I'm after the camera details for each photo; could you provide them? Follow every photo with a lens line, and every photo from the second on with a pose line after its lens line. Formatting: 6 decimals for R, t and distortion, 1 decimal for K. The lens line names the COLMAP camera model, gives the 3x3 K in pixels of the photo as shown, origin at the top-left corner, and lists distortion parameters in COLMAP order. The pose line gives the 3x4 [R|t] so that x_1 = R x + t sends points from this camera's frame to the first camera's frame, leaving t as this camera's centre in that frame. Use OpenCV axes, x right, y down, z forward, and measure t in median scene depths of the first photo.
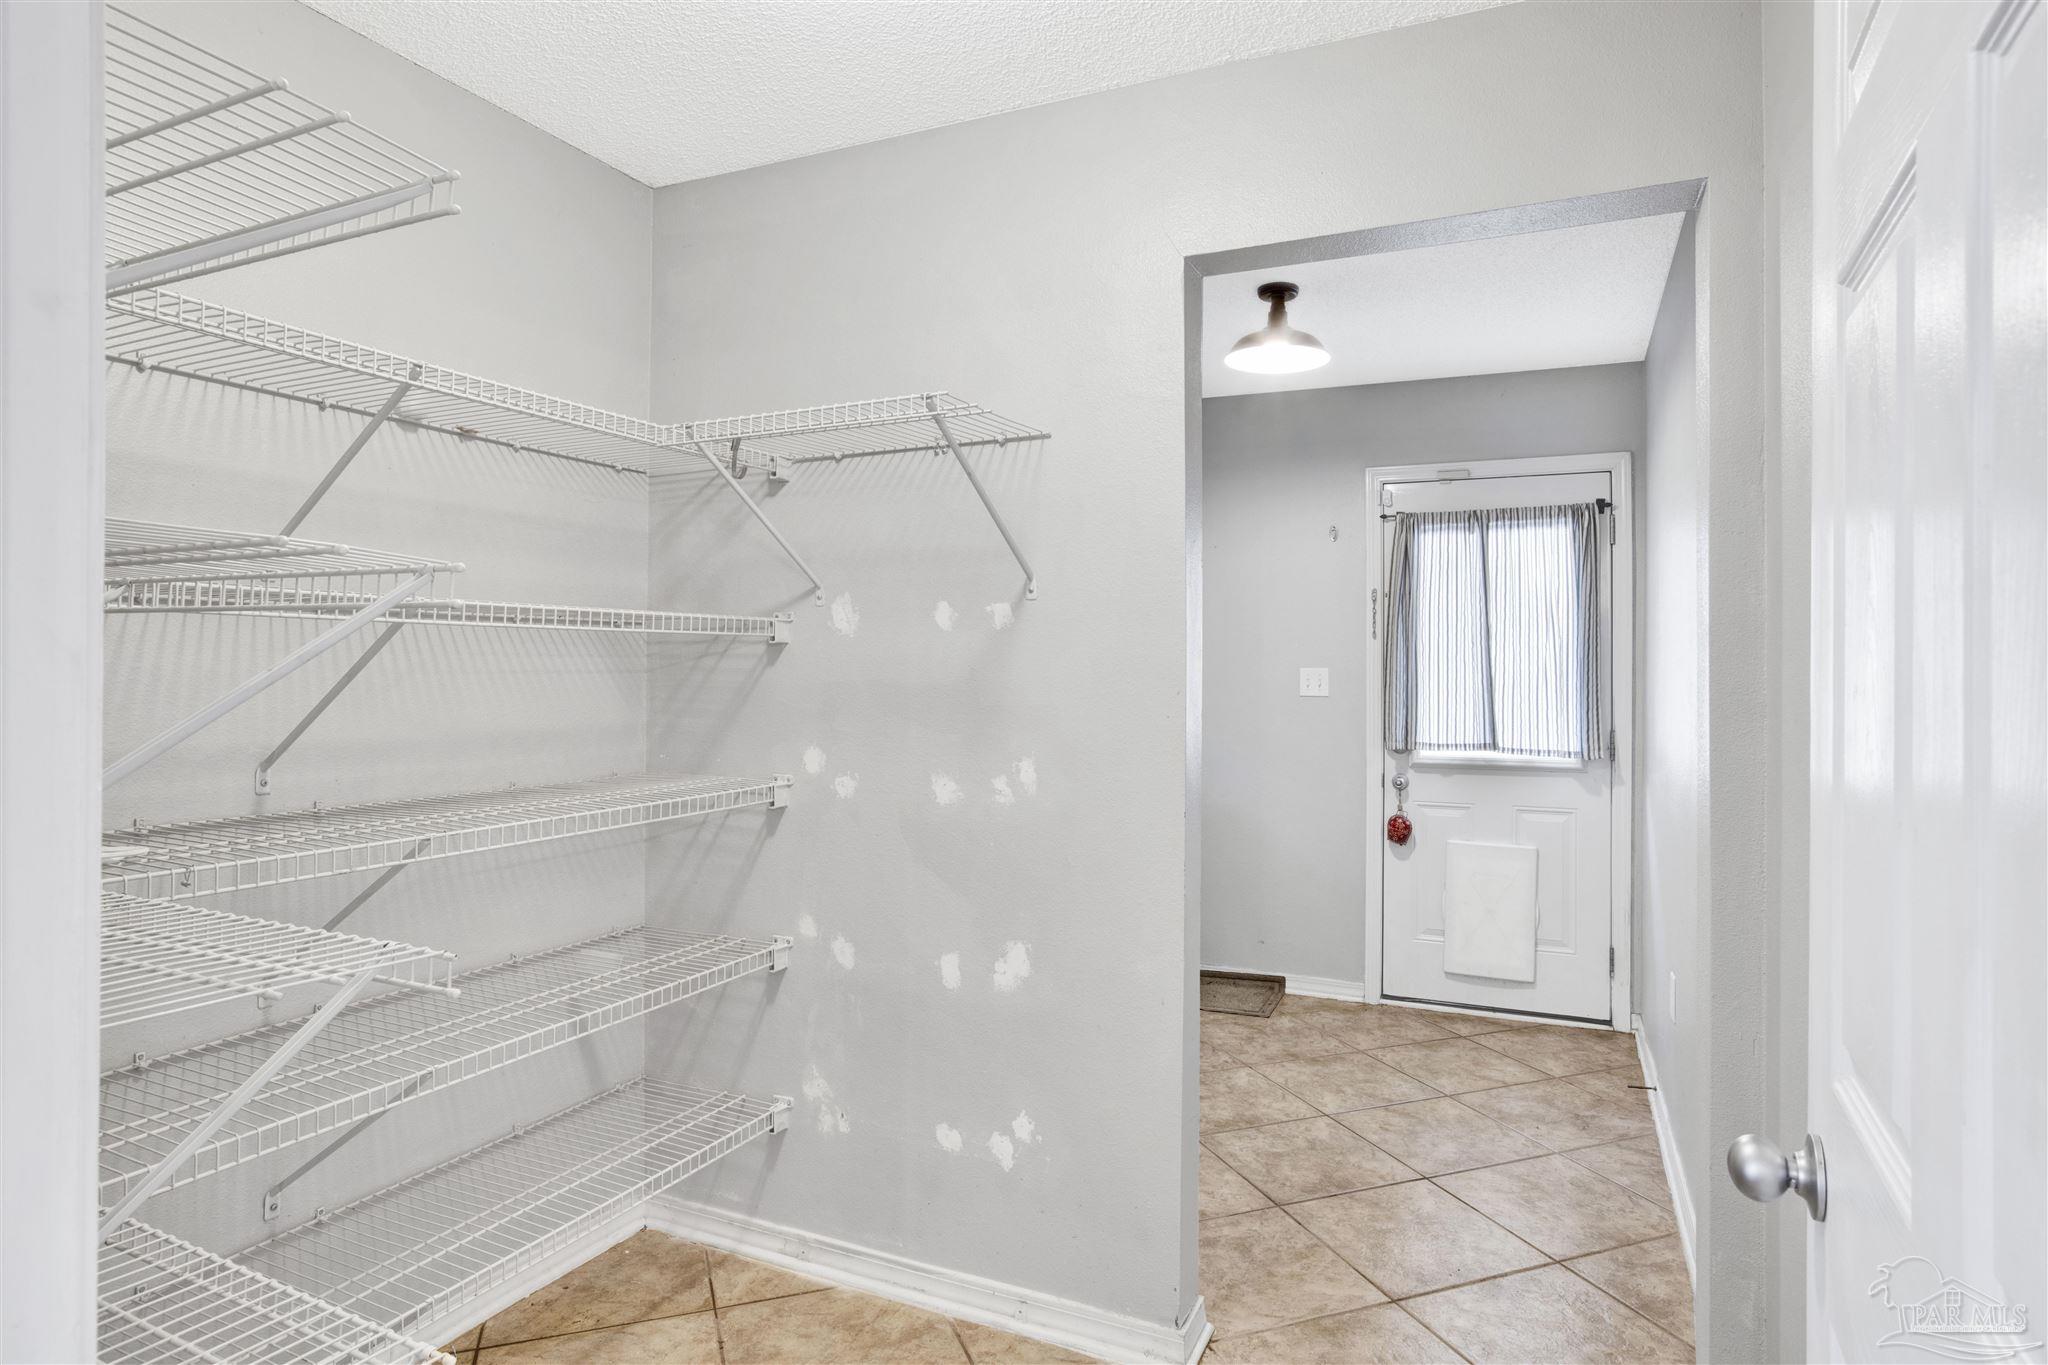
lens RADIAL K [[1096.5, 0, 972.3], [0, 1096.5, 643.8], [0, 0, 1]] dist [-0.057967, 0.018252]
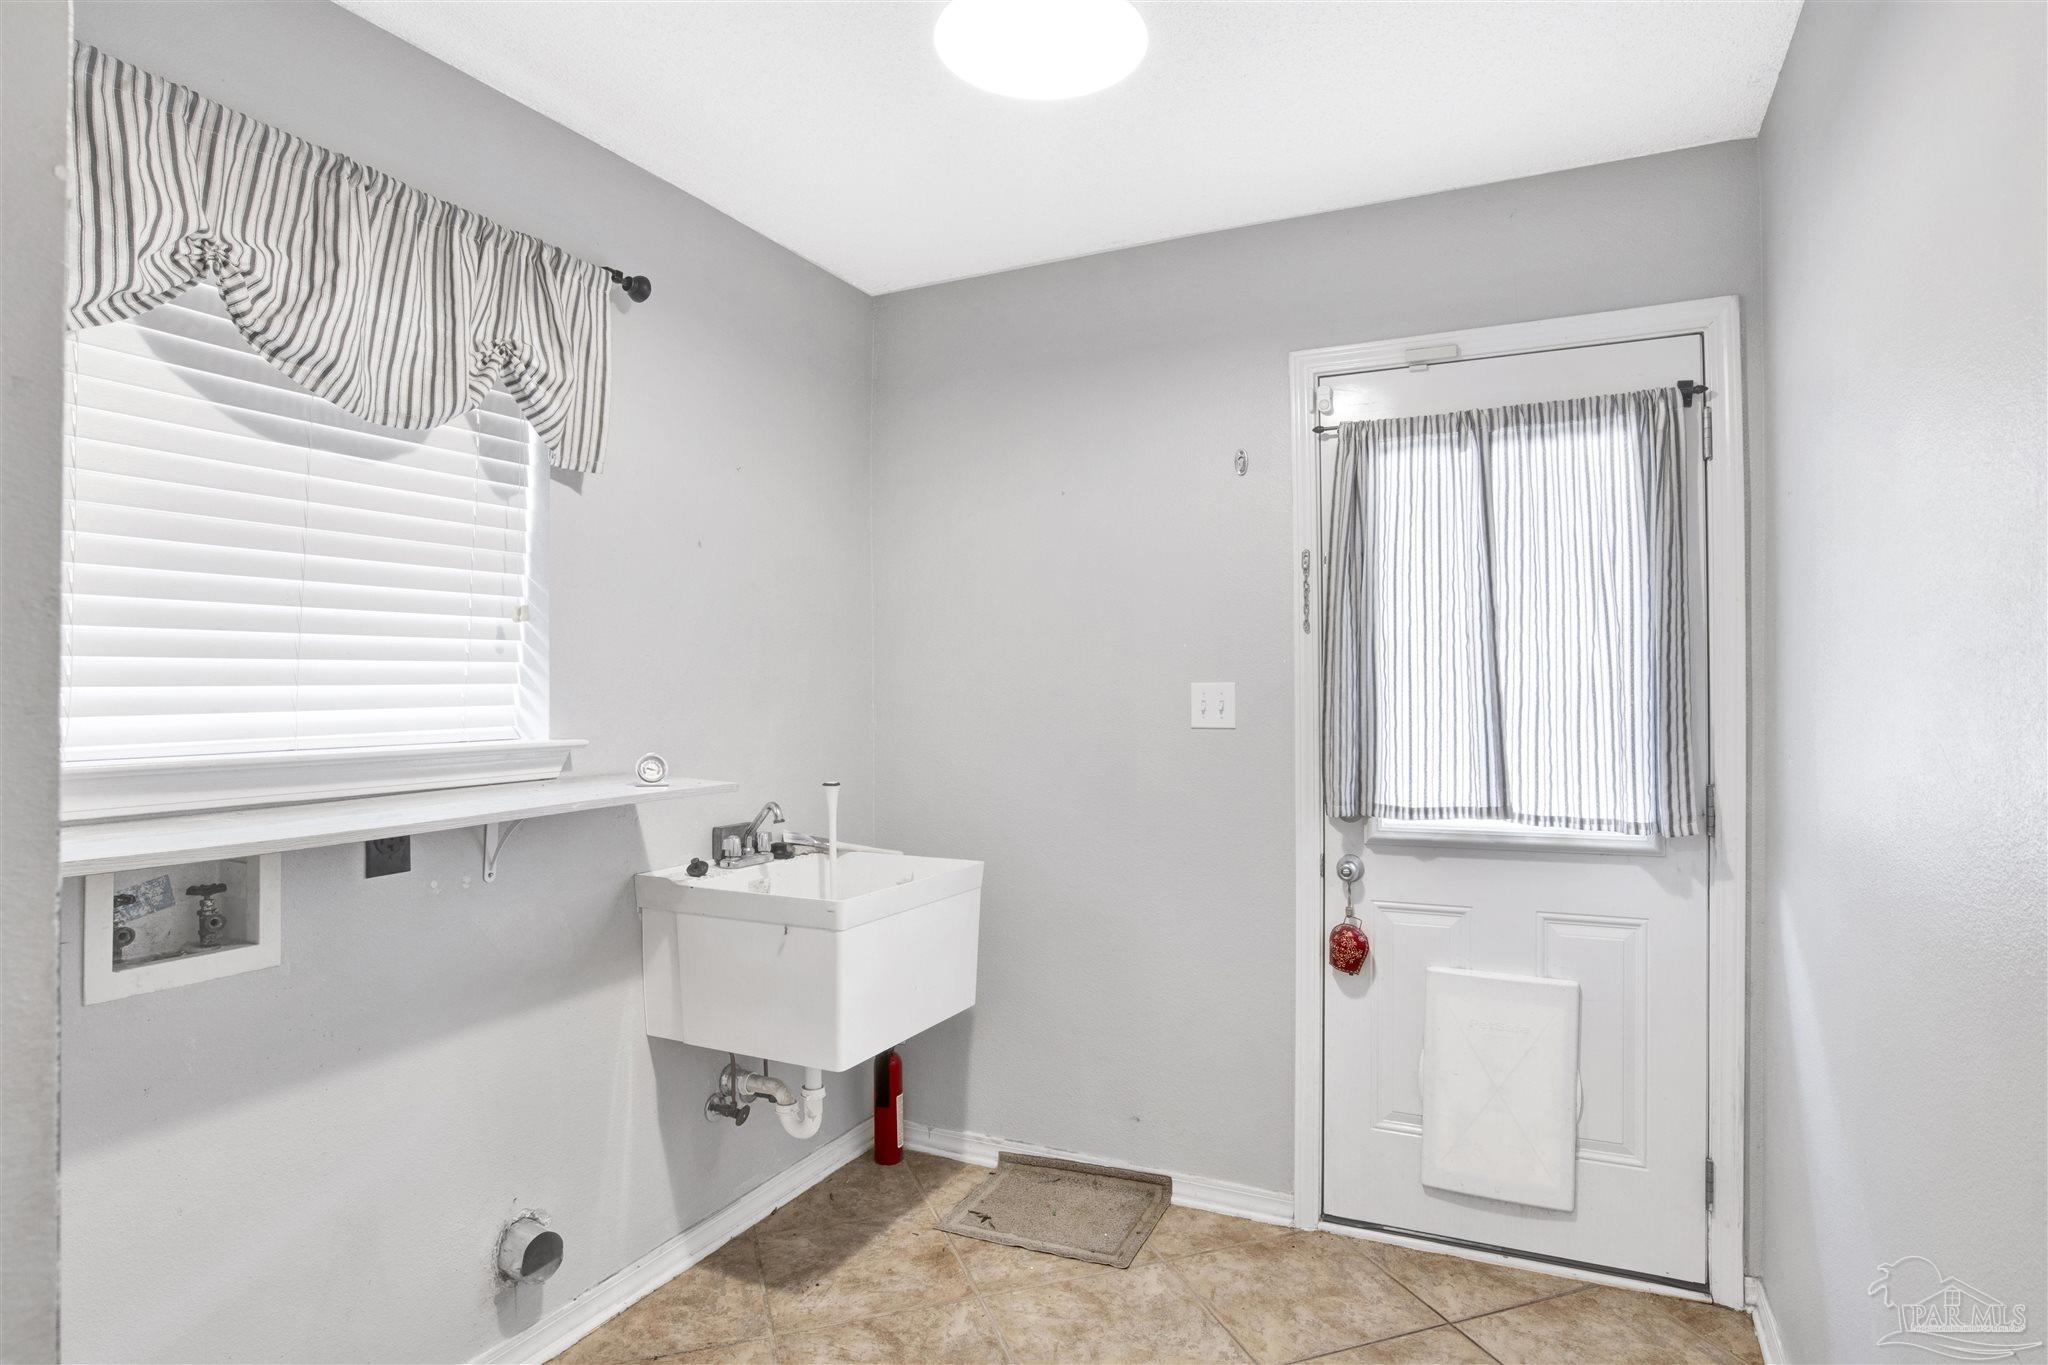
lens RADIAL K [[1096.5, 0, 992.8], [0, 1096.5, 680.2], [0, 0, 1]] dist [-0.057967, 0.018252]
pose [[0.999920, -0.011117, 0.005999, 0.201739], [0.011060, 0.999894, 0.009485, 0.014902], [-0.006104, -0.009418, 0.999937, 0.415174]]
